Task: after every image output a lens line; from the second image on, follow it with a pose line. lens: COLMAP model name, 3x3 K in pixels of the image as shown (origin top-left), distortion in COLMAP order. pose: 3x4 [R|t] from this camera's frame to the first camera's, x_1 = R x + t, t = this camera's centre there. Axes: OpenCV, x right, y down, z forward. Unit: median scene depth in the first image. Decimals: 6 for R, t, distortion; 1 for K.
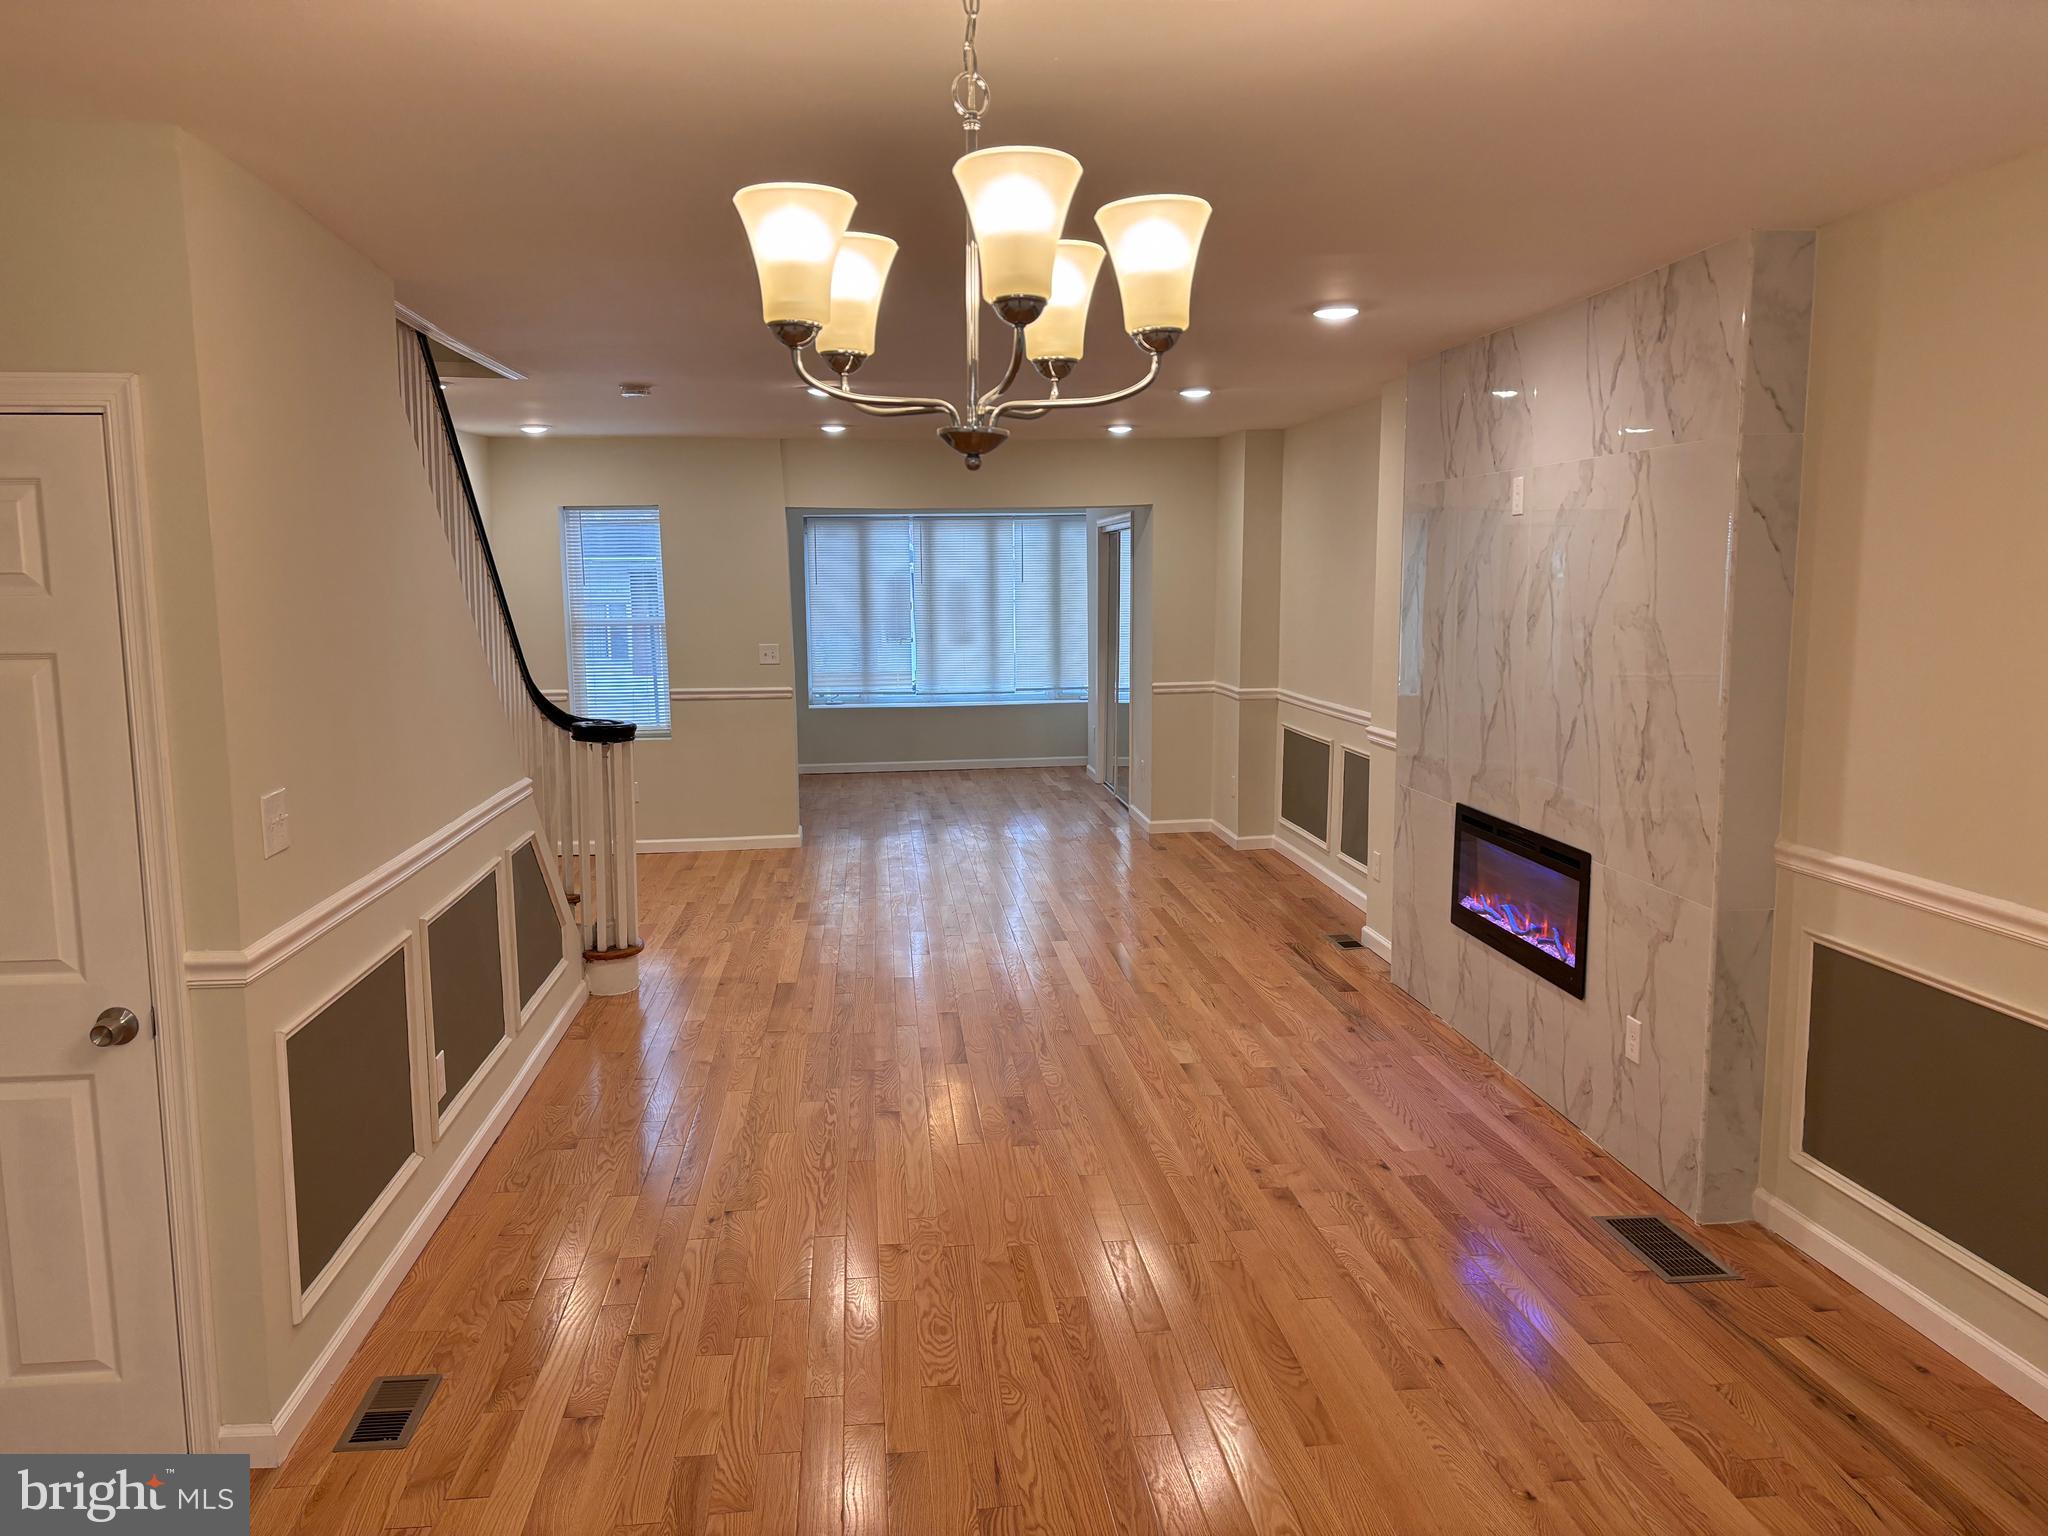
lens RADIAL K [[1539.3, 0, 1029.0], [0, 1539.3, 769.7], [0, 0, 1]] dist [0.057258, -0.060309]
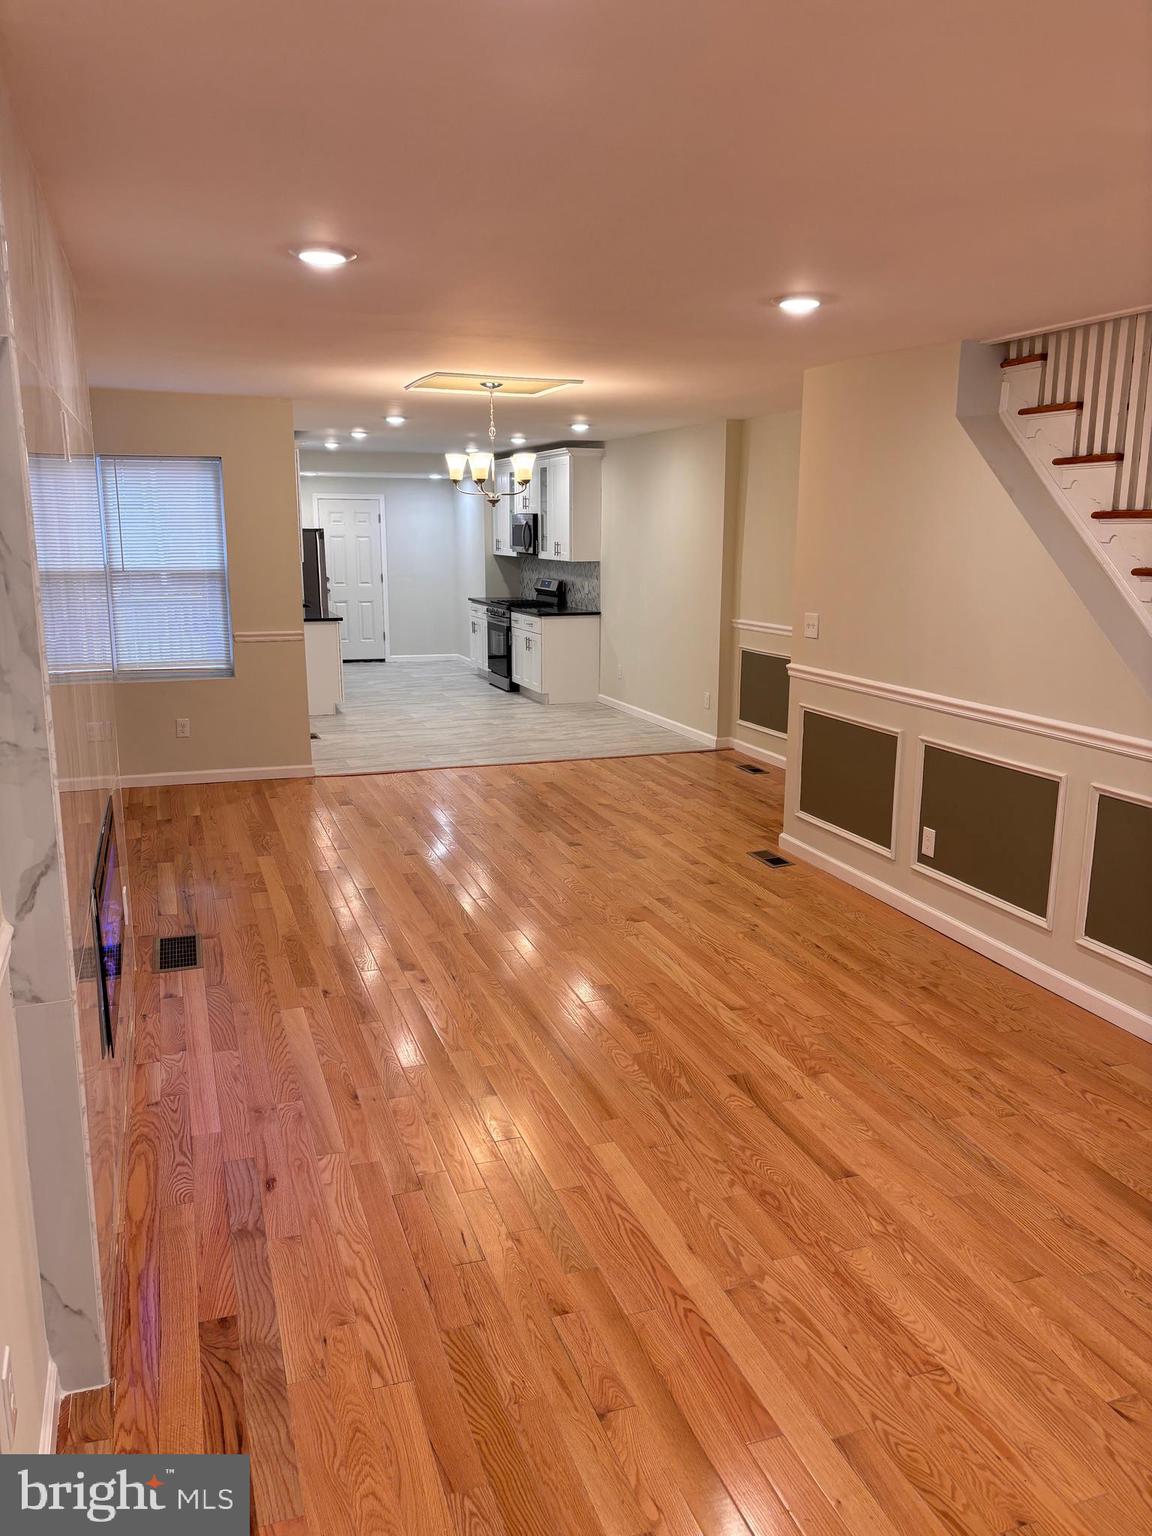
lens RADIAL K [[1160.6, 0, 566.5], [0, 1160.6, 768.6], [0, 0, 1]] dist [0.041843, -0.032117]
pose [[-0.974547, 0.051009, -0.218304, 0.198189], [-0.023802, 0.944724, 0.327001, -0.208314], [0.222917, 0.323874, -0.919464, 1.584628]]
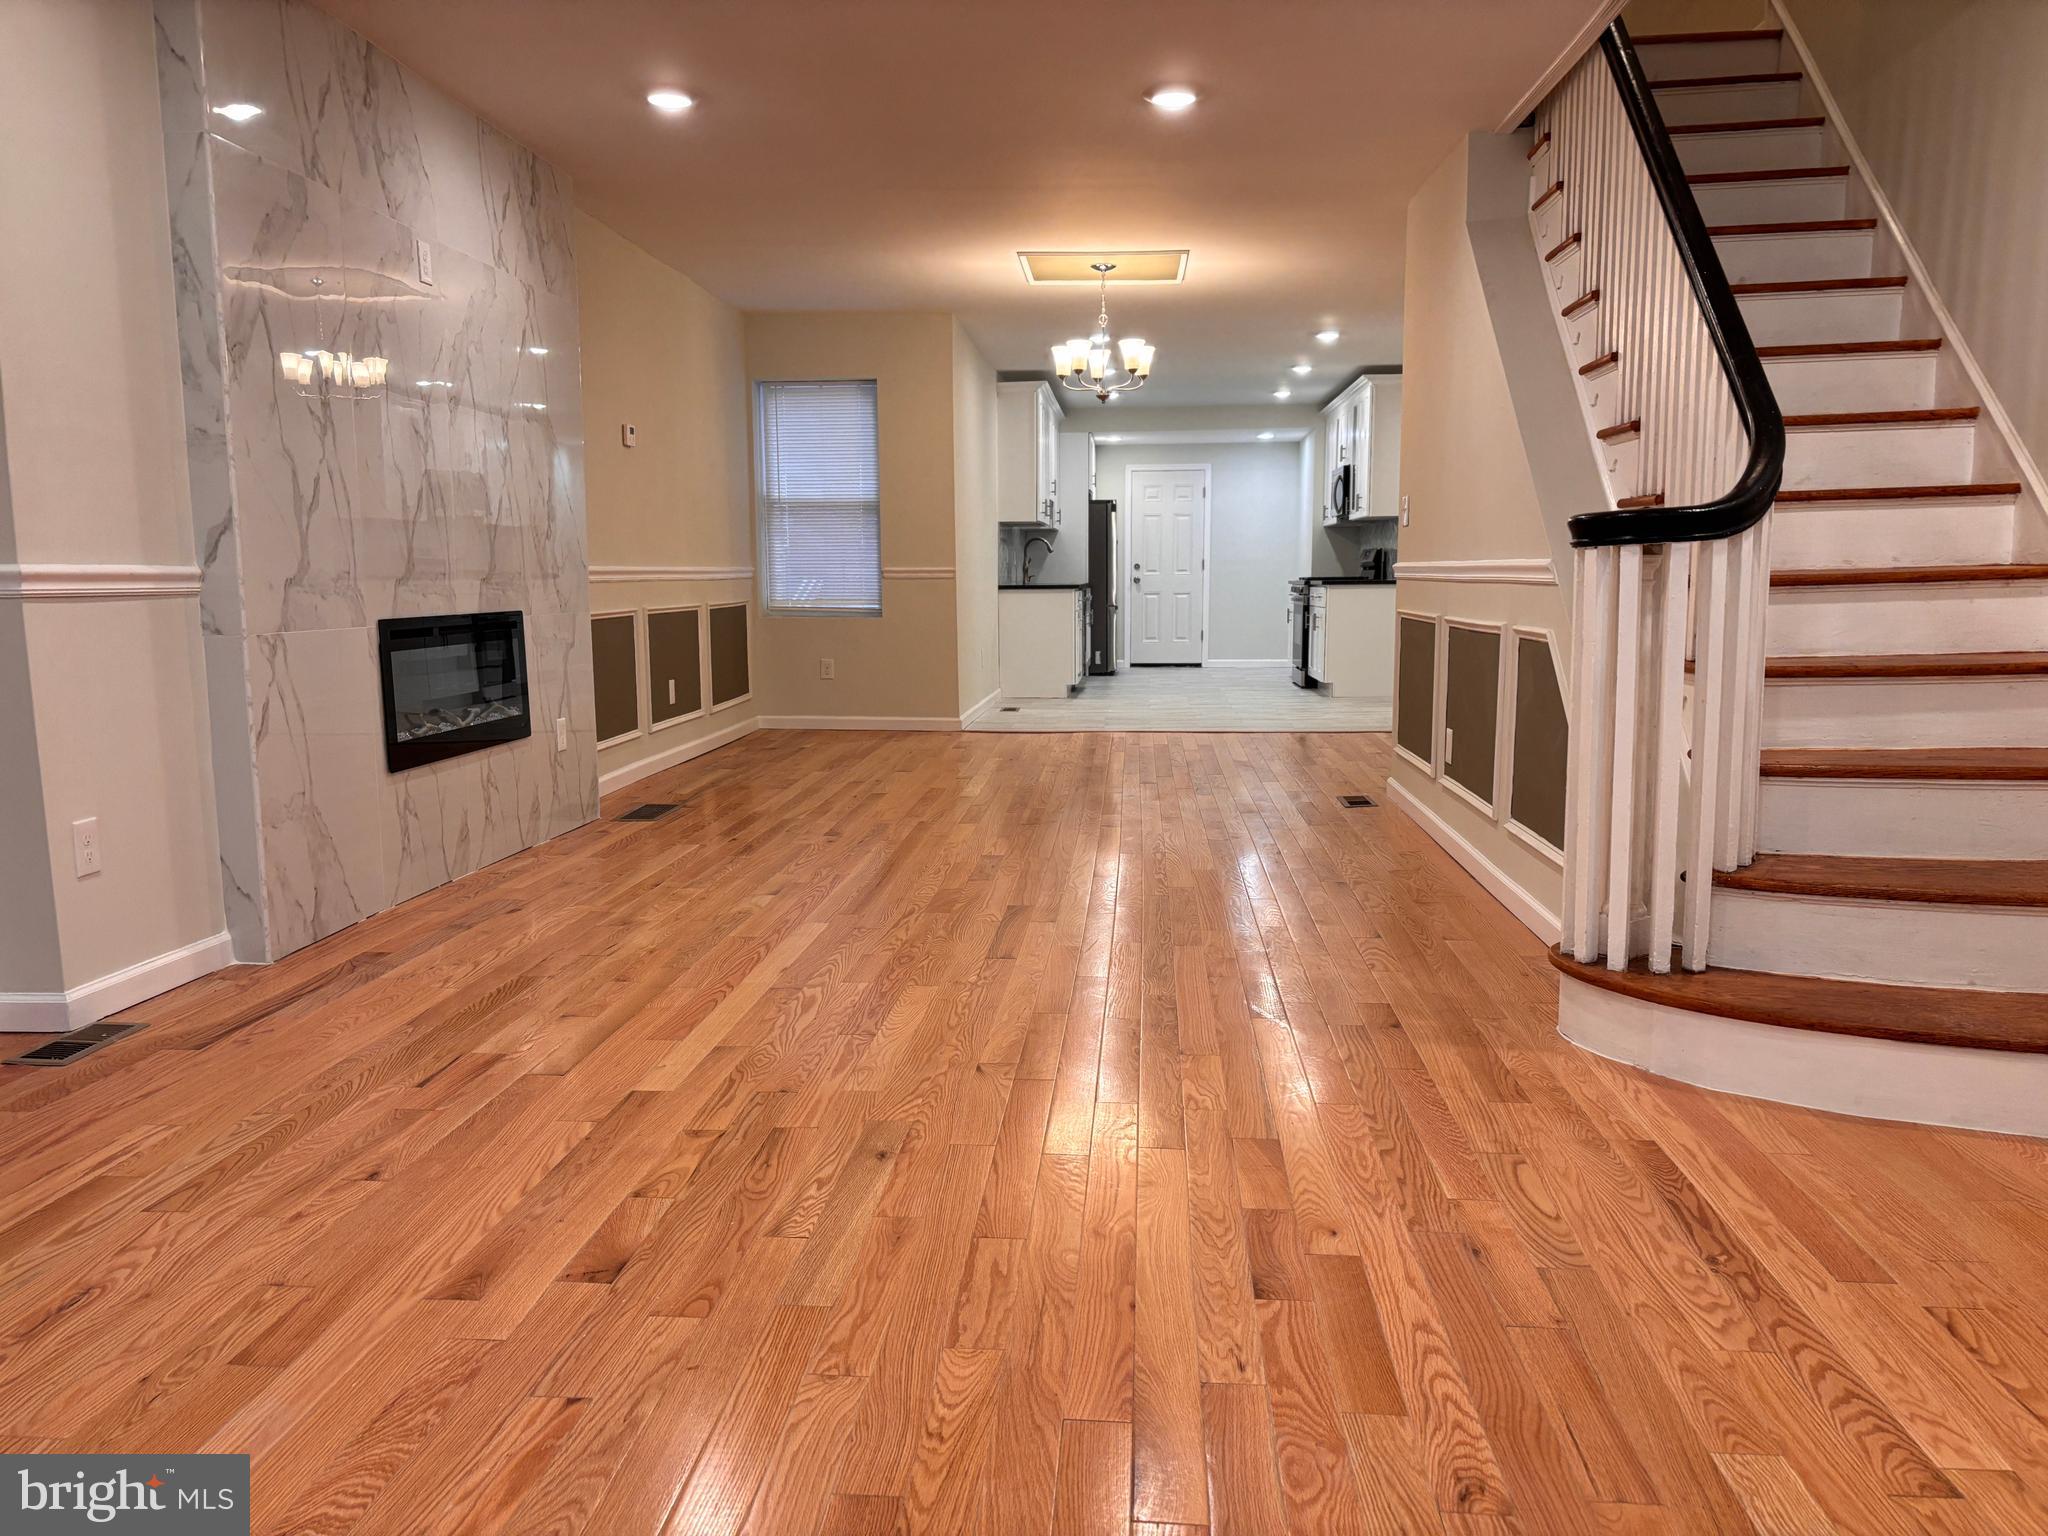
lens RADIAL K [[1547.4, 0, 1020.5], [0, 1547.4, 779.2], [0, 0, 1]] dist [0.029983, -0.006877]
pose [[-0.982938, -0.011862, 0.183557, -0.206444], [0.035898, 0.966358, 0.254682, -0.097207], [-0.180403, 0.256926, -0.949444, 1.828993]]
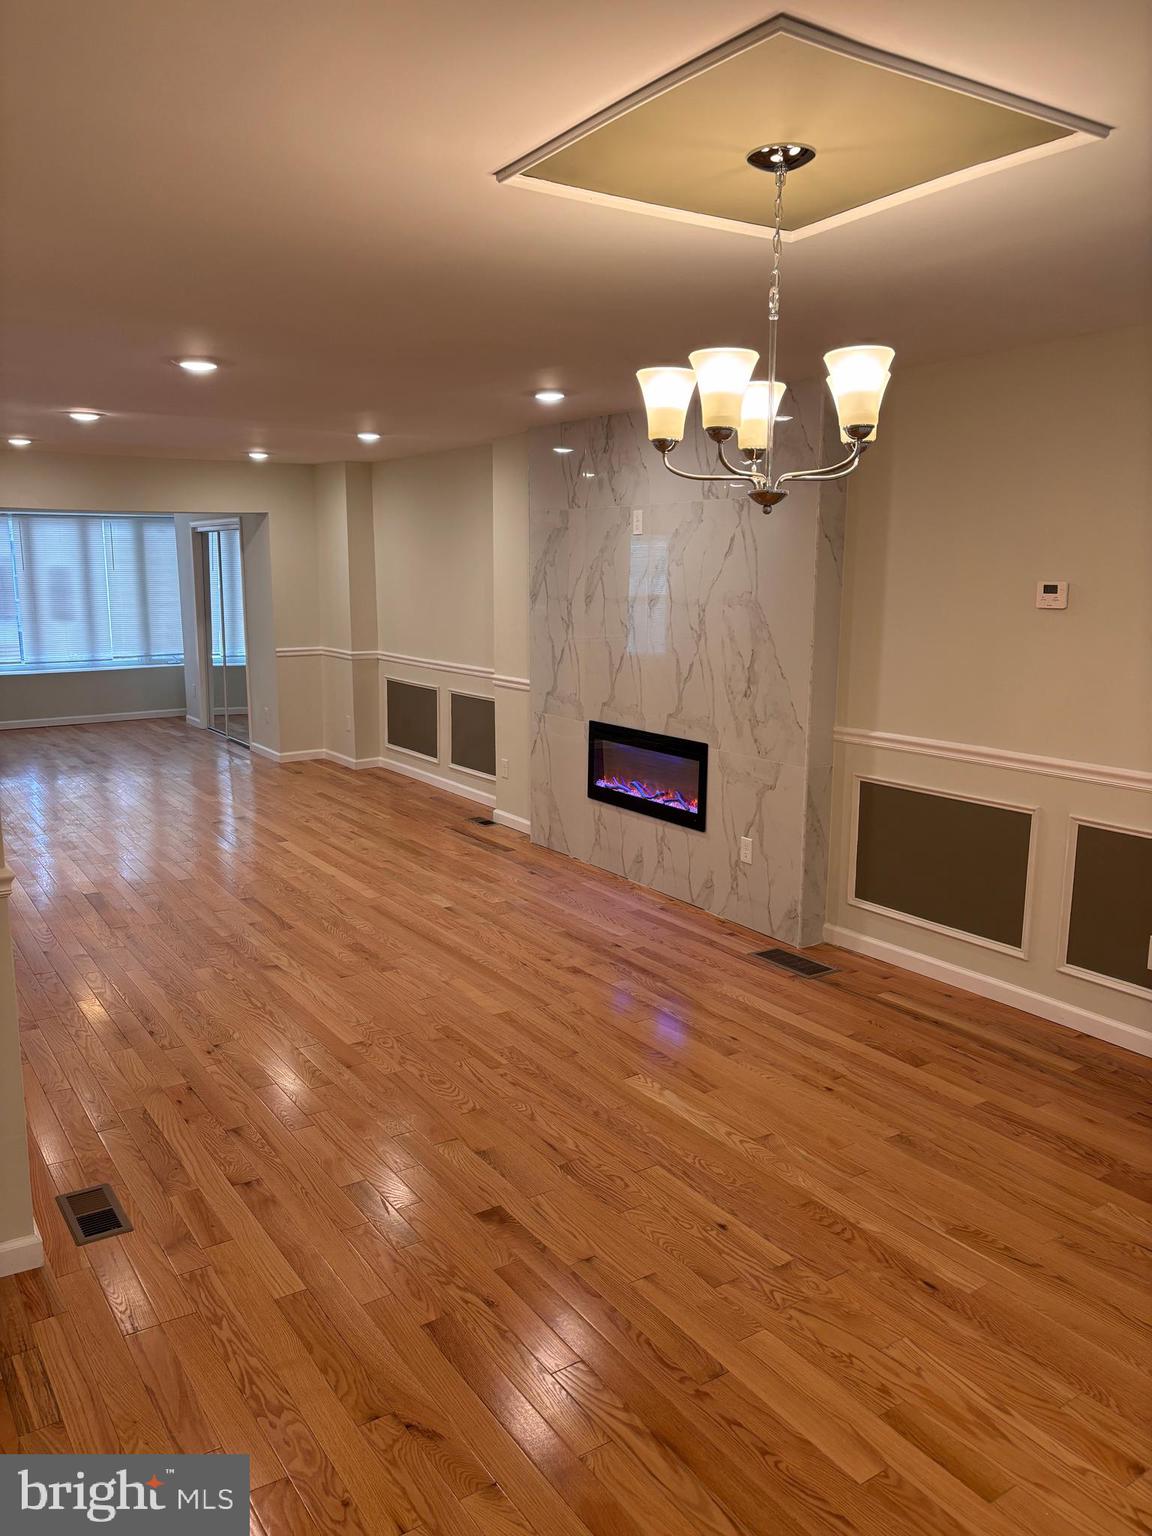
lens RADIAL K [[1149.9, 0, 582.9], [0, 1149.9, 773.2], [0, 0, 1]] dist [0.168578, -0.463860]
pose [[0.885564, -0.072711, 0.458792, -0.282212], [0.049612, 0.996829, 0.062221, 0.001932], [-0.461861, -0.032339, 0.886363, -0.028306]]
